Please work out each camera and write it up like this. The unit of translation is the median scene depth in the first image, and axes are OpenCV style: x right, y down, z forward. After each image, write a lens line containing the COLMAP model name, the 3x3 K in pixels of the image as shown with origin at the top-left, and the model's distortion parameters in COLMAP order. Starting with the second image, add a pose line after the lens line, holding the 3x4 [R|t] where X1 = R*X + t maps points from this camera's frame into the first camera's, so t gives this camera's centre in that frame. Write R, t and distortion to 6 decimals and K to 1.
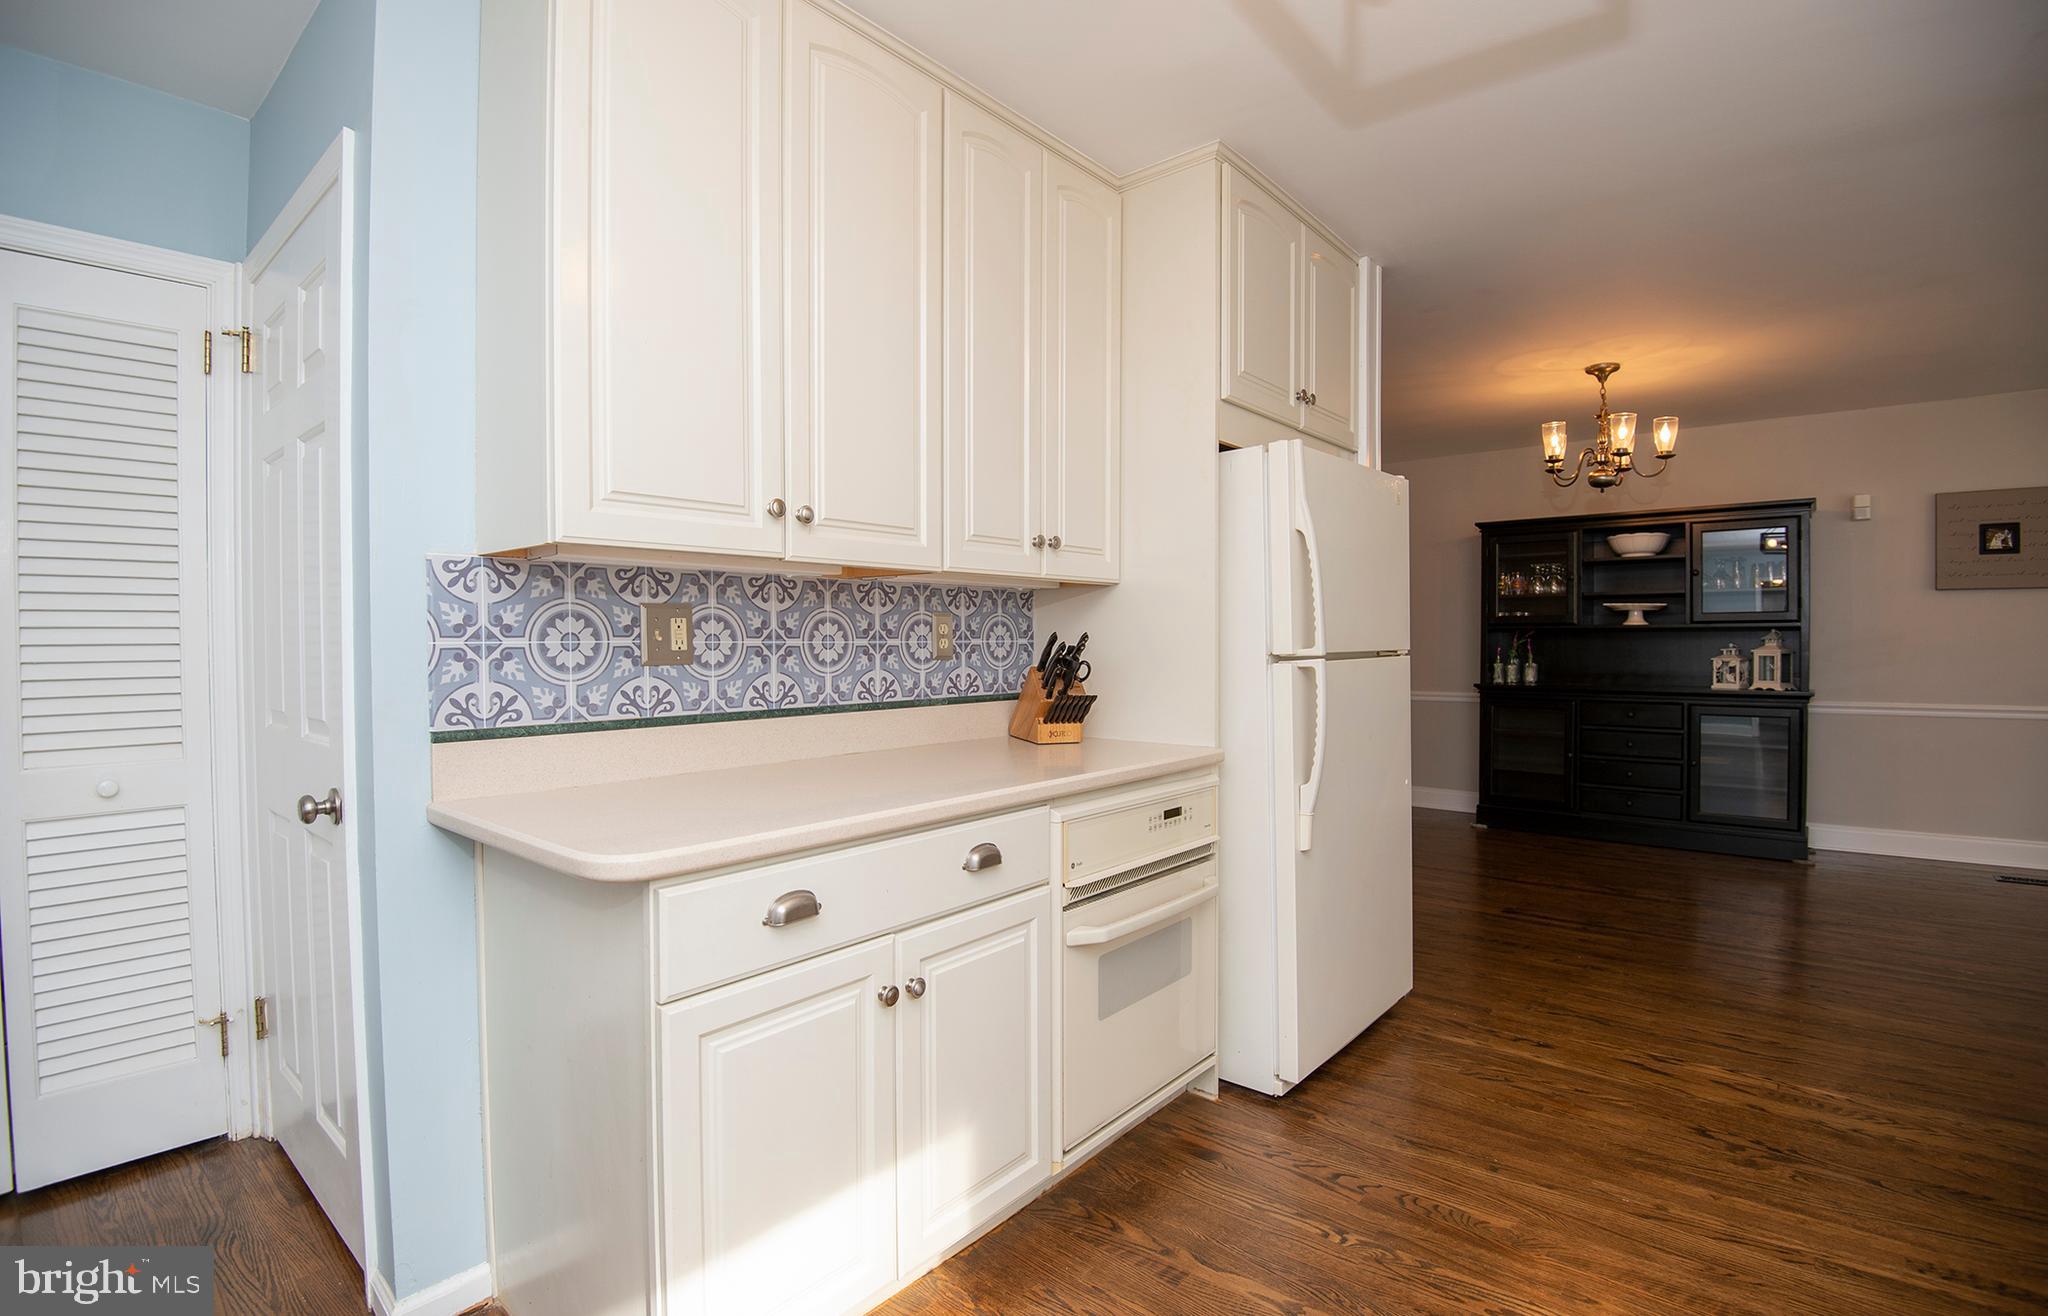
lens RADIAL K [[938.3, 0, 1024.0], [0, 938.3, 658.0], [0, 0, 1]] dist [-0.014913, -0.015980]
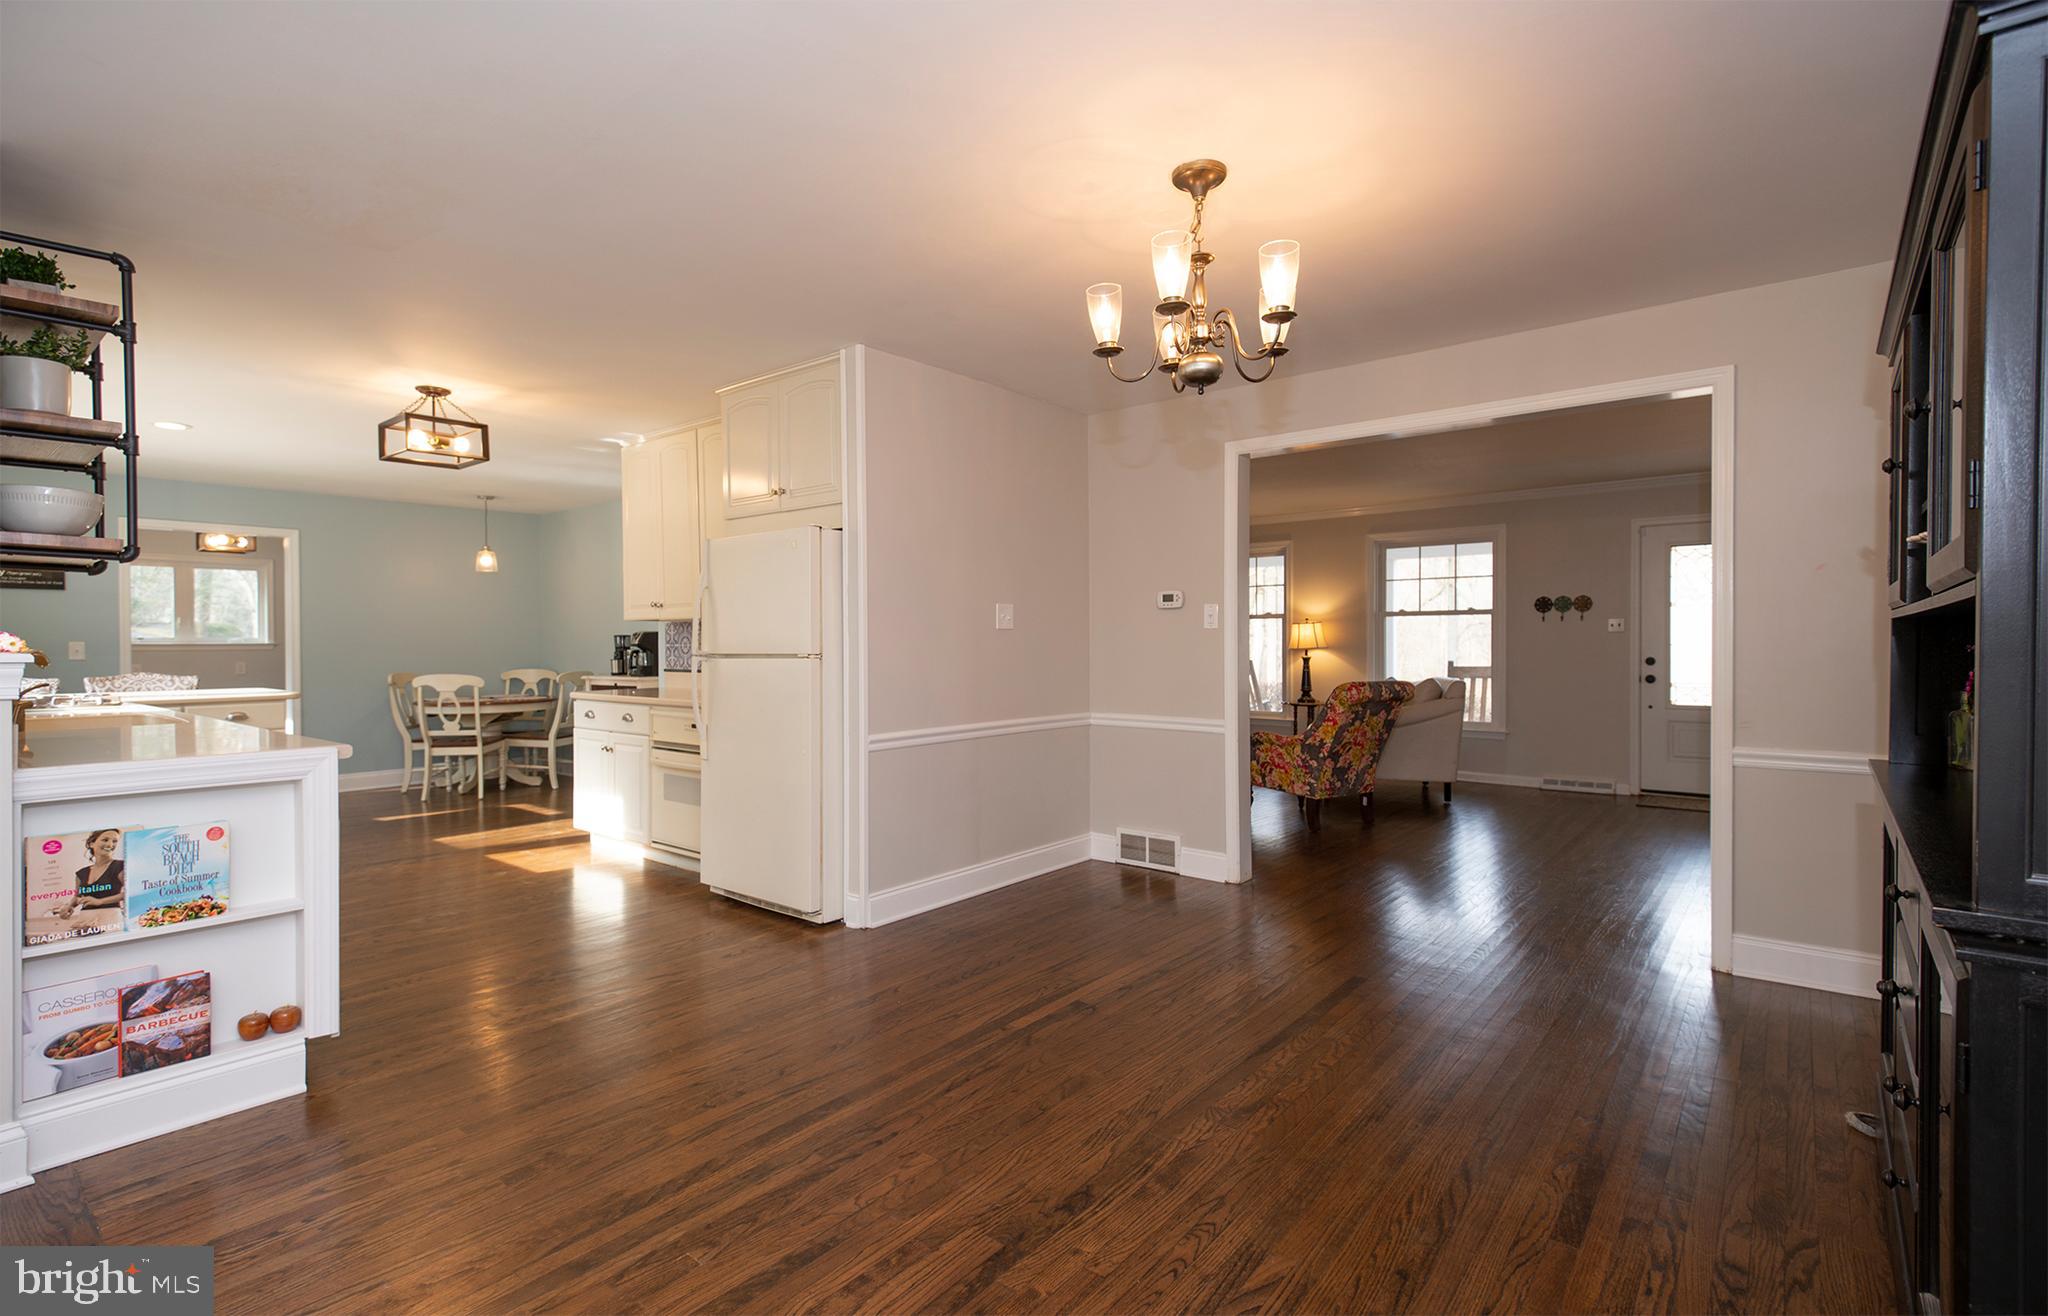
lens RADIAL K [[943.8, 0, 1024.0], [0, 943.8, 658.0], [0, 0, 1]] dist [0.031920, -0.000096]
pose [[0.019443, 0.021193, -0.999586, 1.026570], [-0.015904, 0.999655, 0.020885, -0.020360], [0.999684, 0.015492, 0.019773, 0.748442]]
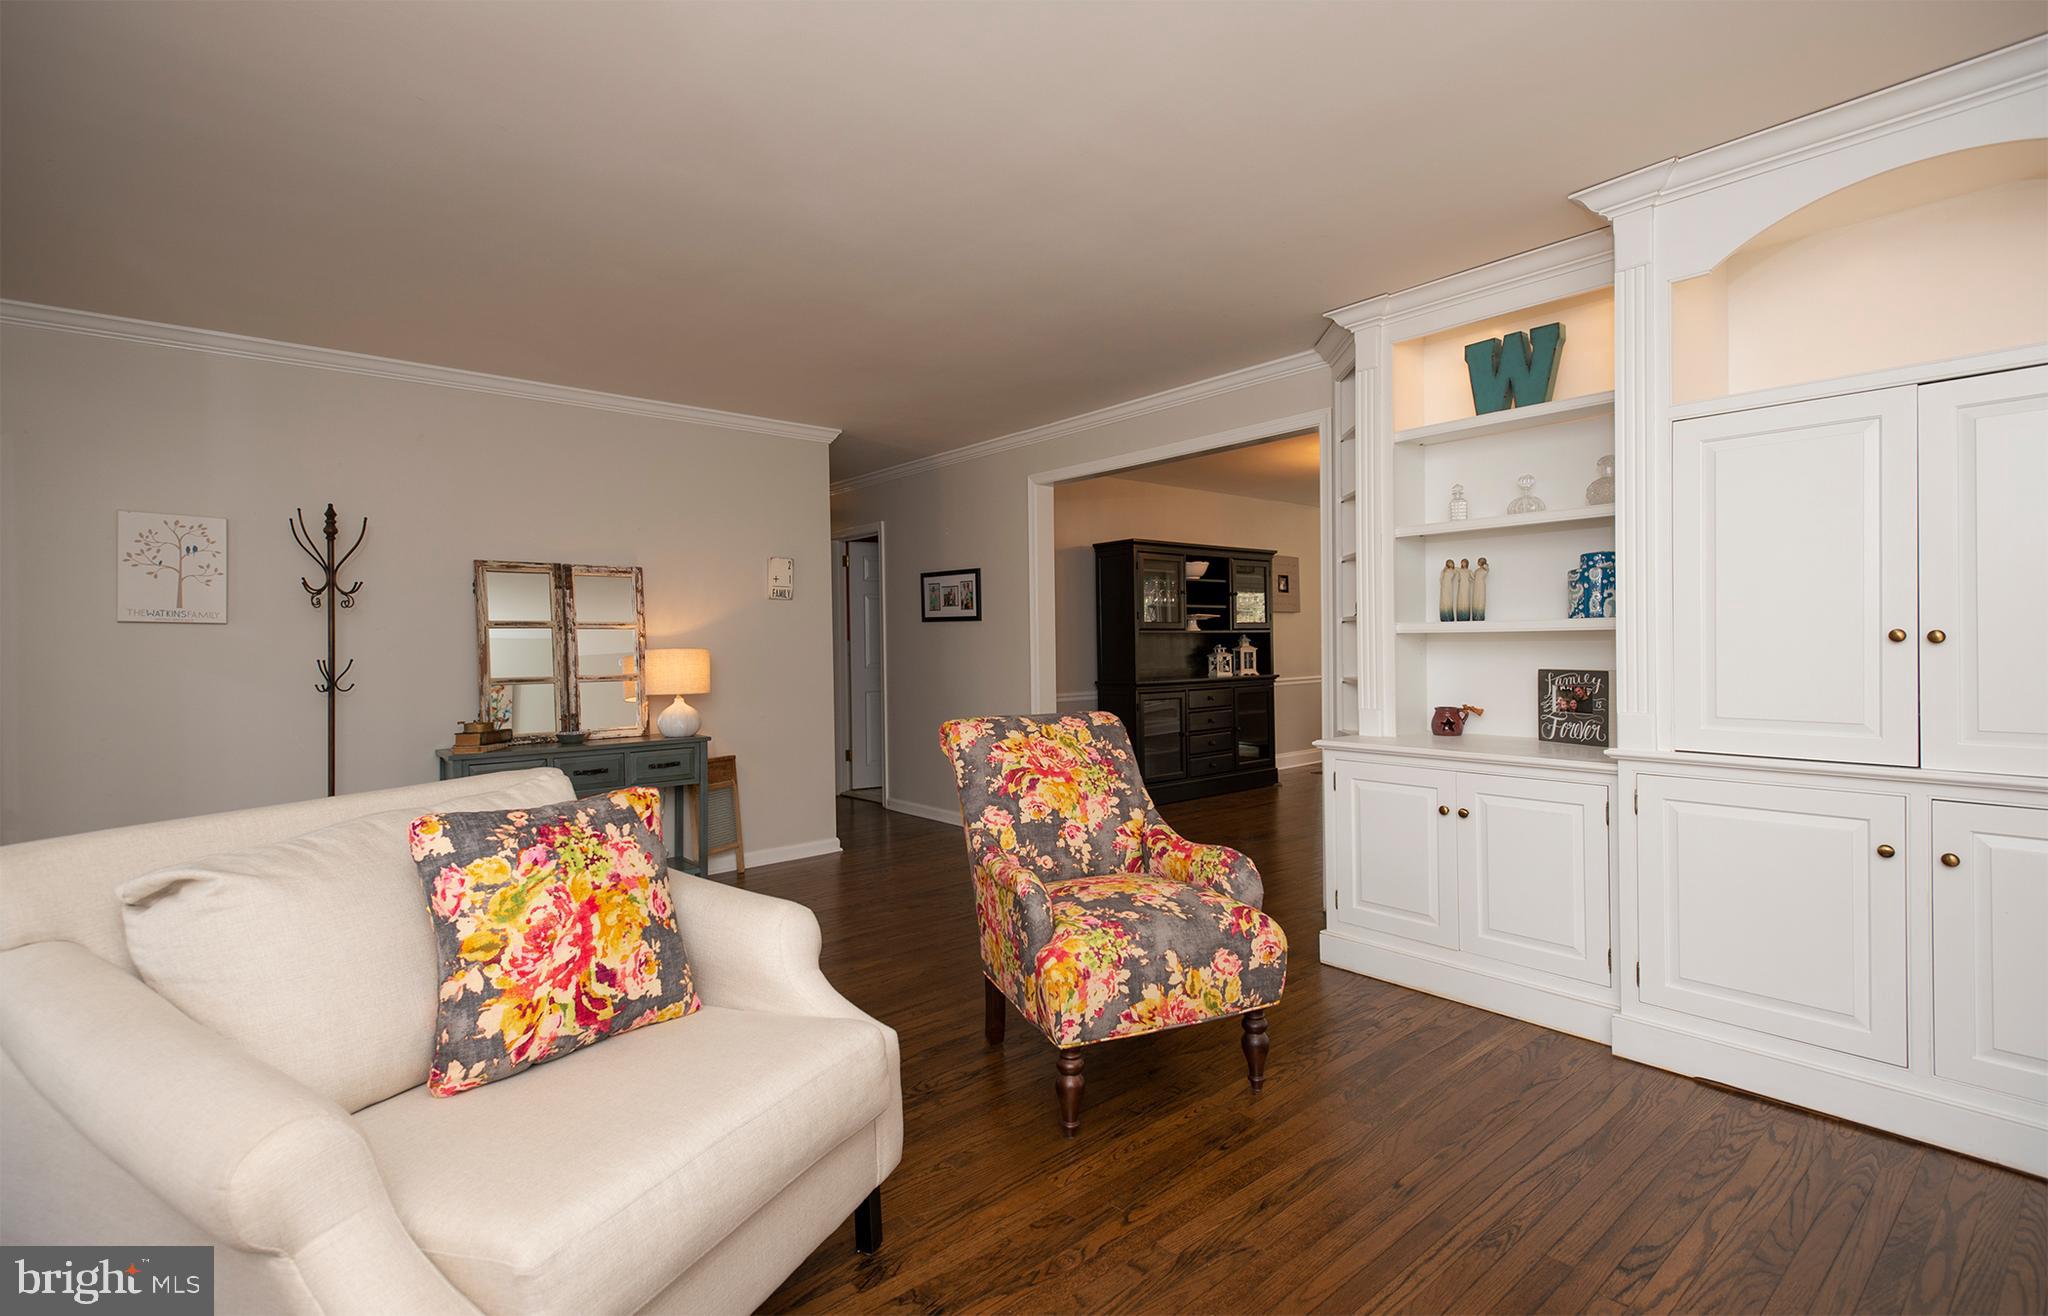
lens RADIAL K [[966.7, 0, 1024.0], [0, 966.7, 658.0], [0, 0, 1]] dist [0.162896, -0.000023]
pose [[0.165723, -0.007985, 0.986140, -0.806067], [0.036994, 0.999314, 0.001875, -0.010081], [-0.985478, 0.036171, 0.165905, 1.096178]]
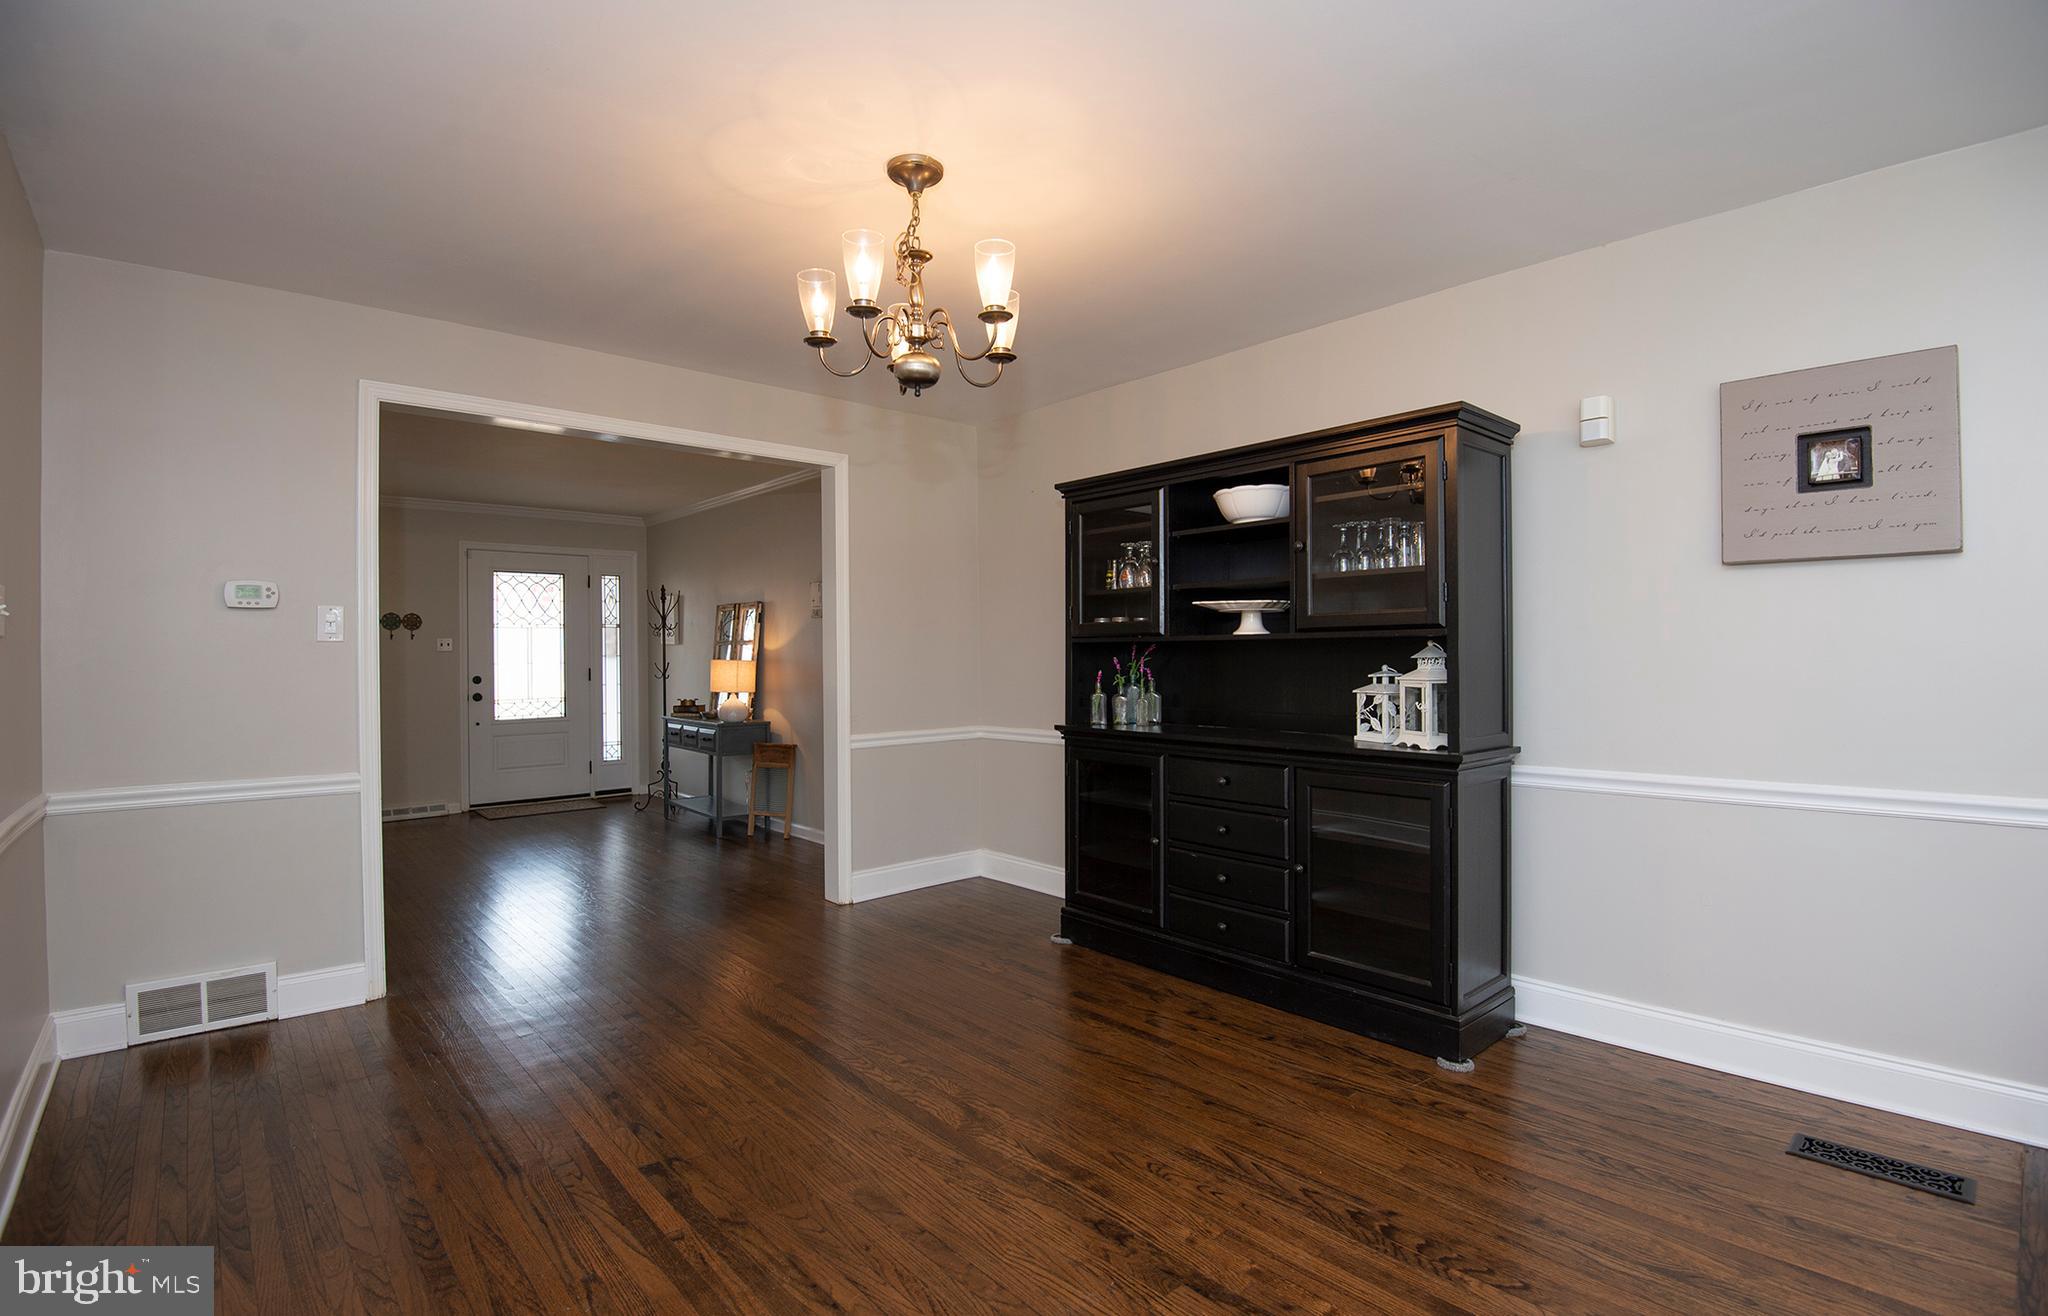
lens RADIAL K [[938.3, 0, 1024.0], [0, 938.3, 658.0], [0, 0, 1]] dist [-0.014913, -0.015980]
pose [[0.991226, -0.002028, -0.132159, 0.642743], [-0.000114, 0.999869, -0.016197, -0.011283], [0.132175, 0.016070, 0.991096, 0.394037]]
